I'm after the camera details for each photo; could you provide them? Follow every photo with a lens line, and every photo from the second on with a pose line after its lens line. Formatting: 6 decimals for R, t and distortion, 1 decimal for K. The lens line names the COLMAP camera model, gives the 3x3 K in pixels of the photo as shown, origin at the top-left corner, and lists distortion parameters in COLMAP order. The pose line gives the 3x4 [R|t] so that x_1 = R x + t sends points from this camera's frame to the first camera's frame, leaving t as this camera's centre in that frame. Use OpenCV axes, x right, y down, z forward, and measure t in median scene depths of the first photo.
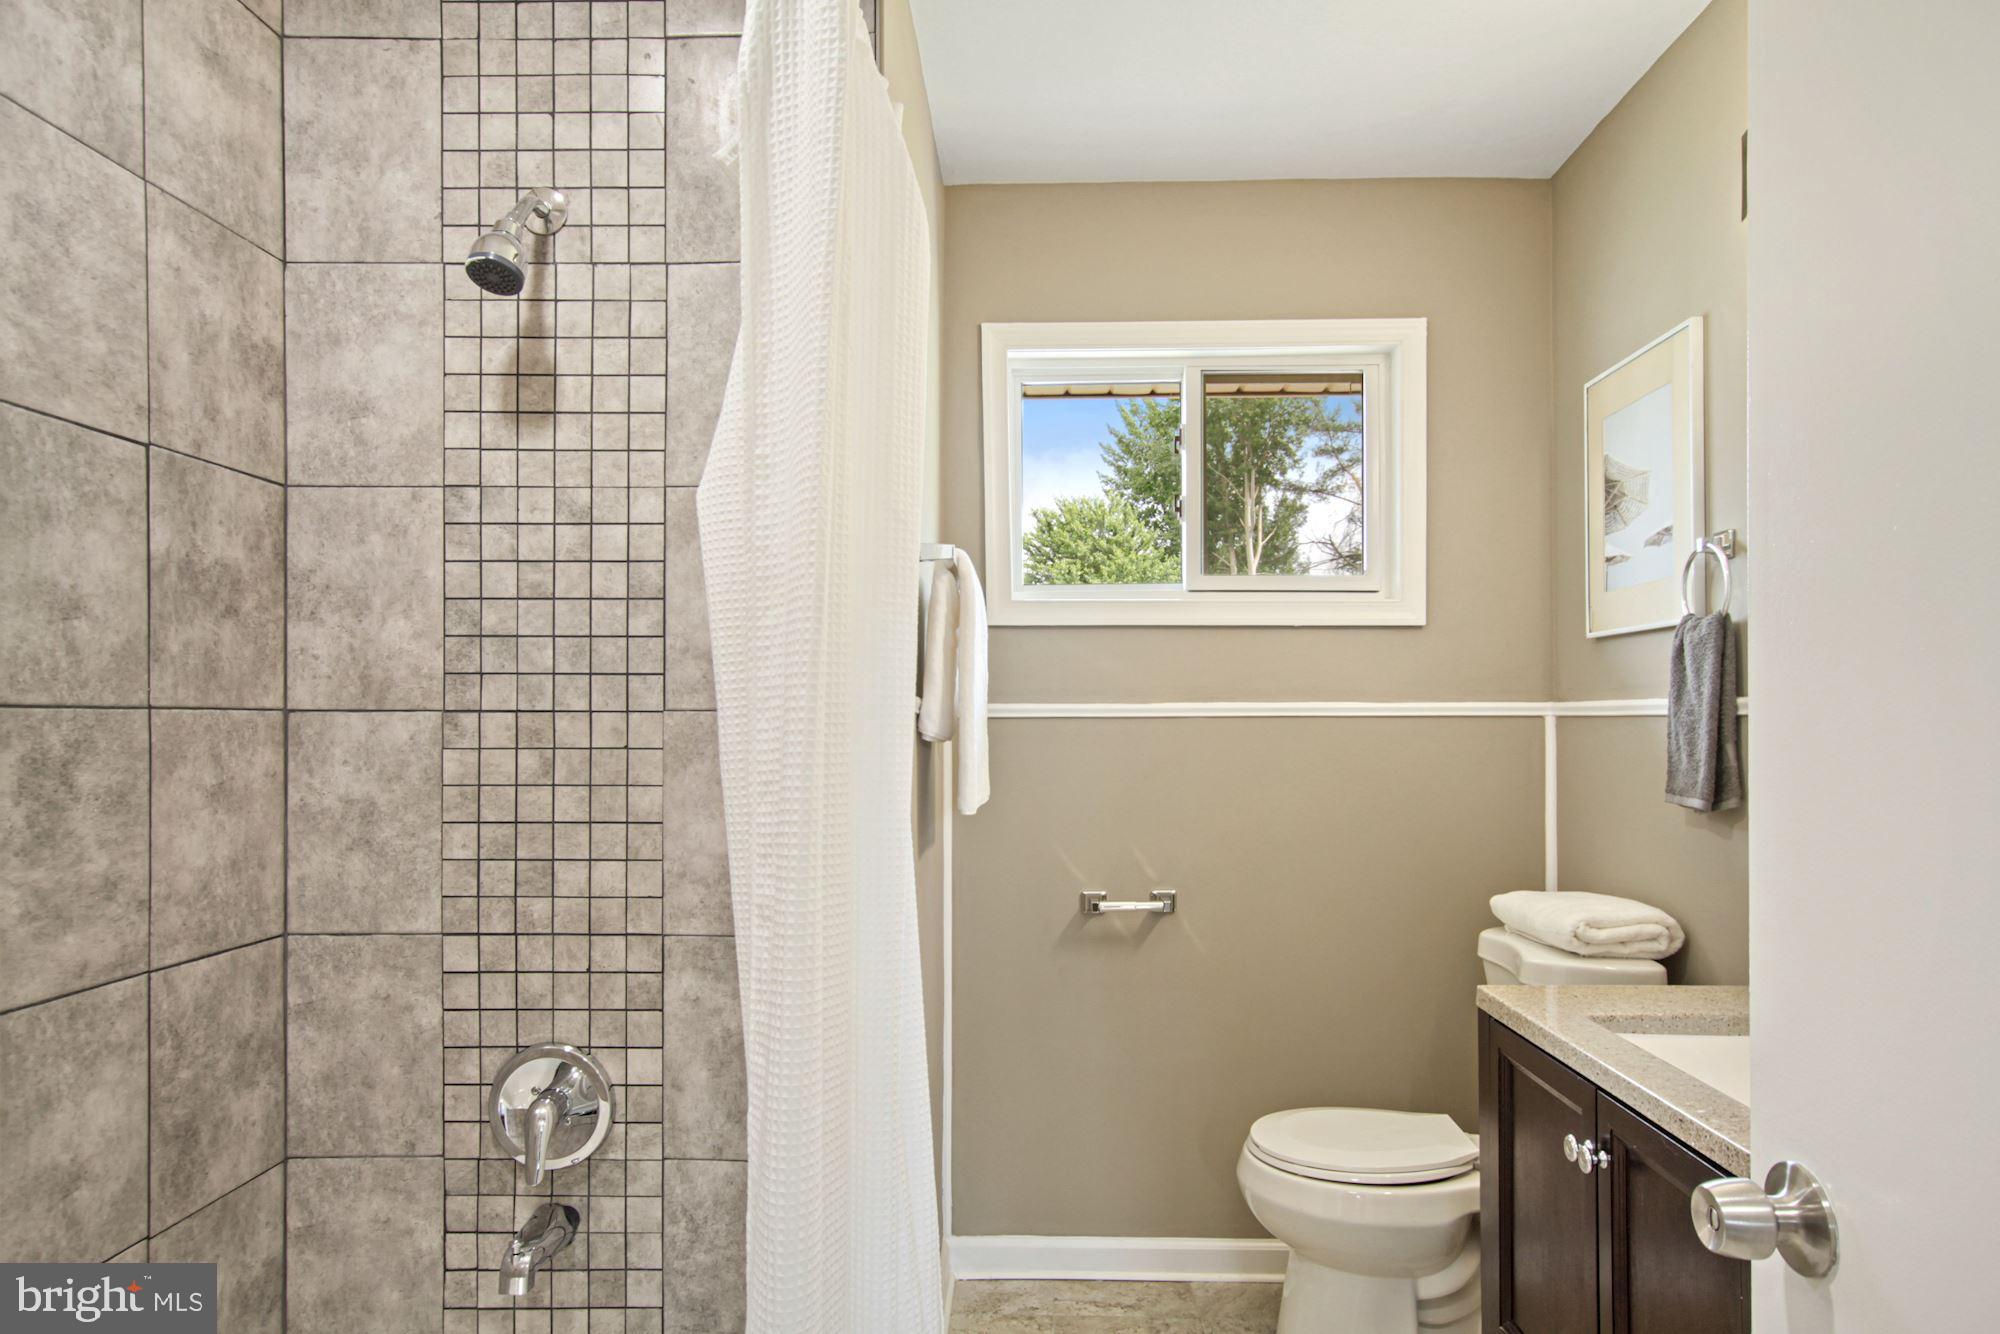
lens RADIAL K [[1215.4, 0, 1036.0], [0, 1215.4, 725.2], [0, 0, 1]] dist [0.003777, 0.004002]
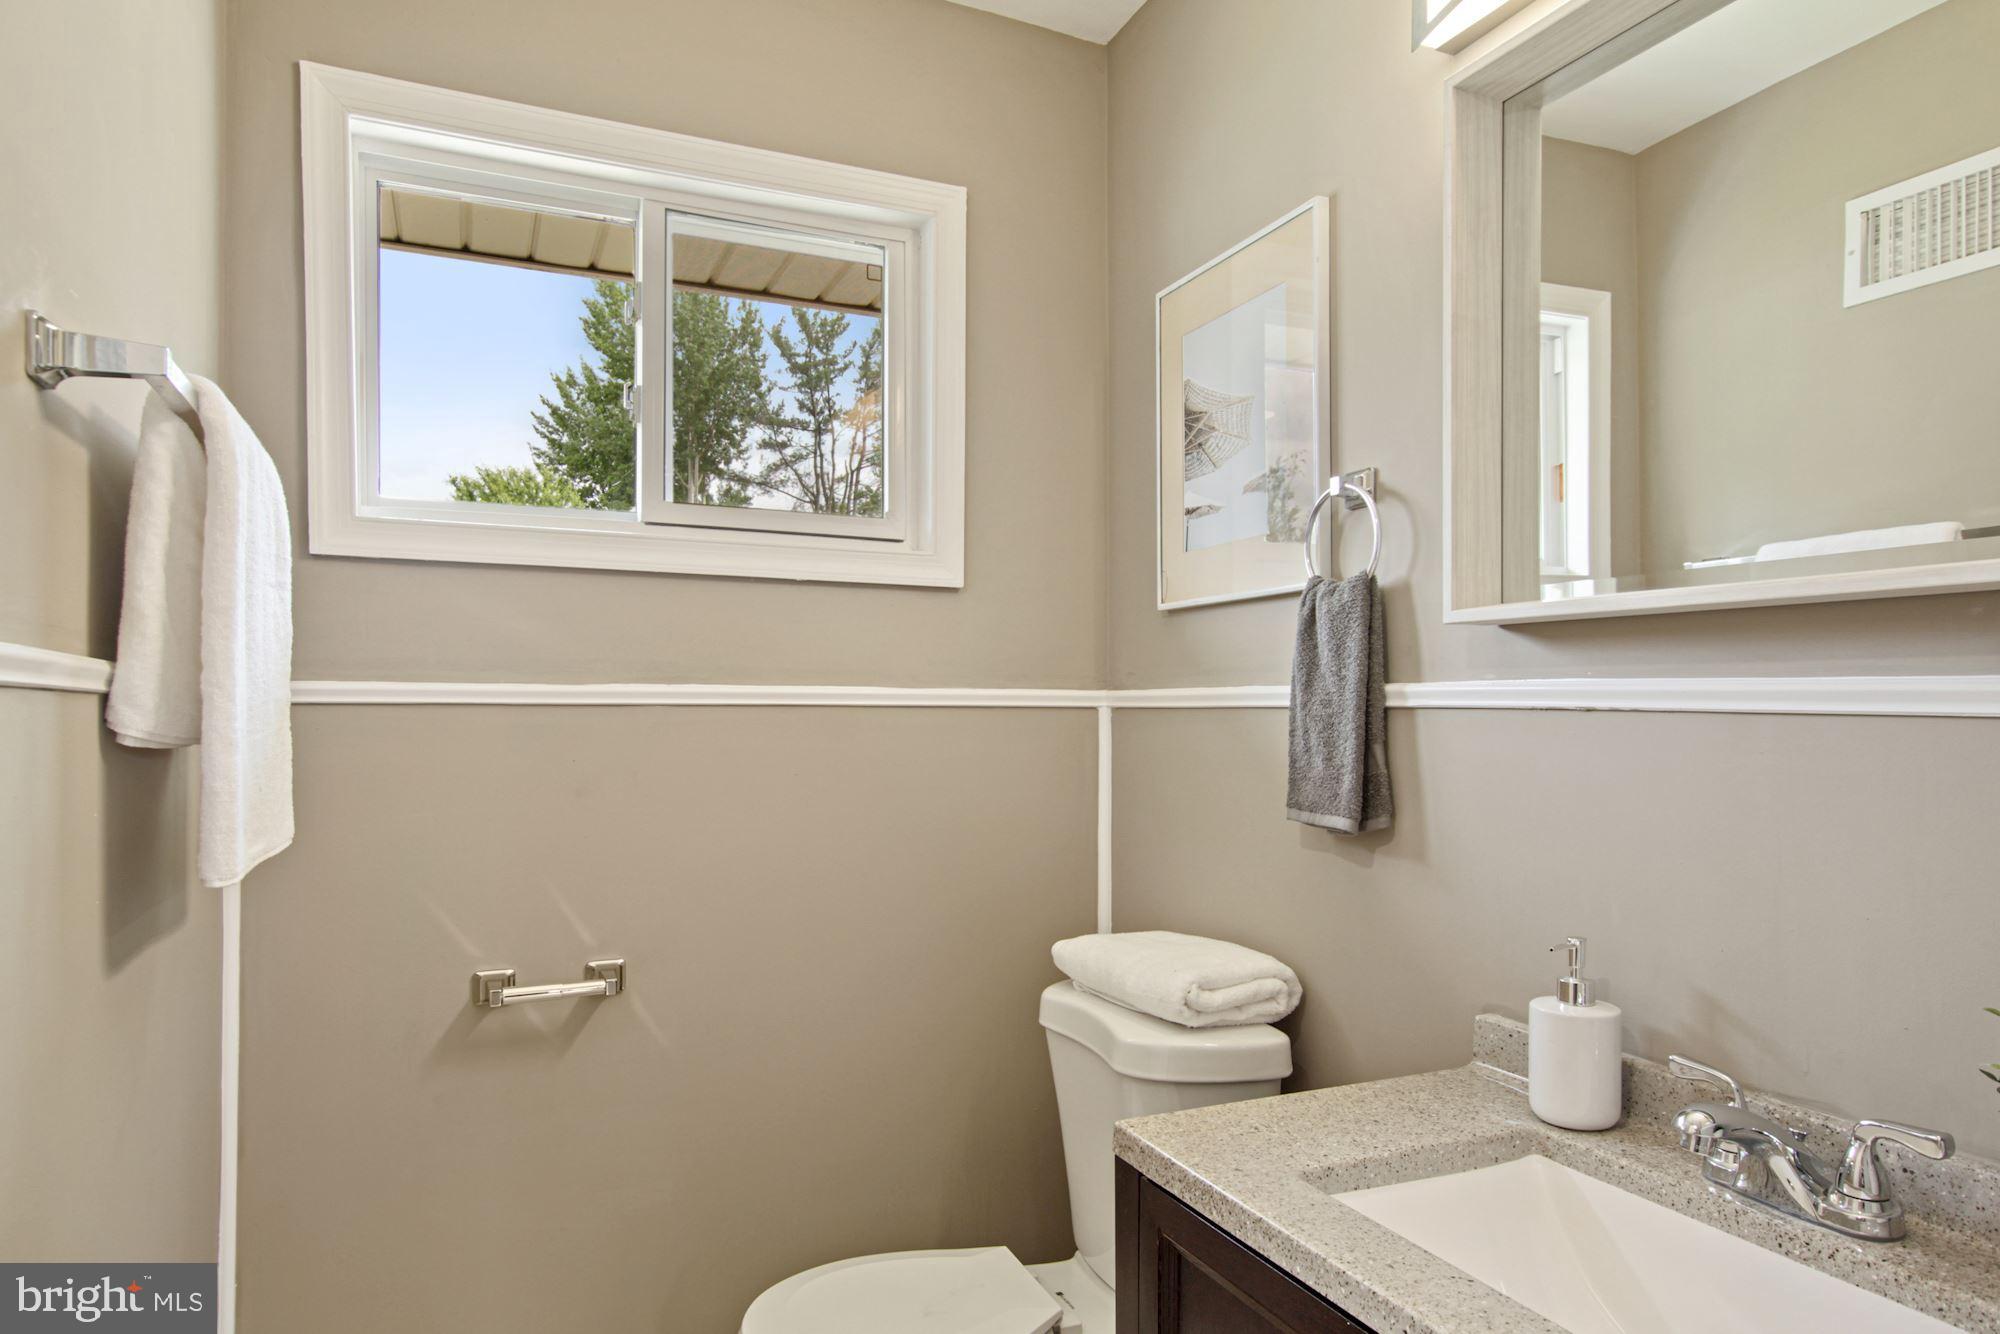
lens RADIAL K [[1215.4, 0, 990.3], [0, 1215.4, 712.5], [0, 0, 1]] dist [0.003777, 0.004002]
pose [[0.915383, 0.005056, 0.402552, 0.030342], [-0.004058, 0.999986, -0.003332, -0.001080], [-0.402563, 0.001416, 0.915391, 0.322067]]
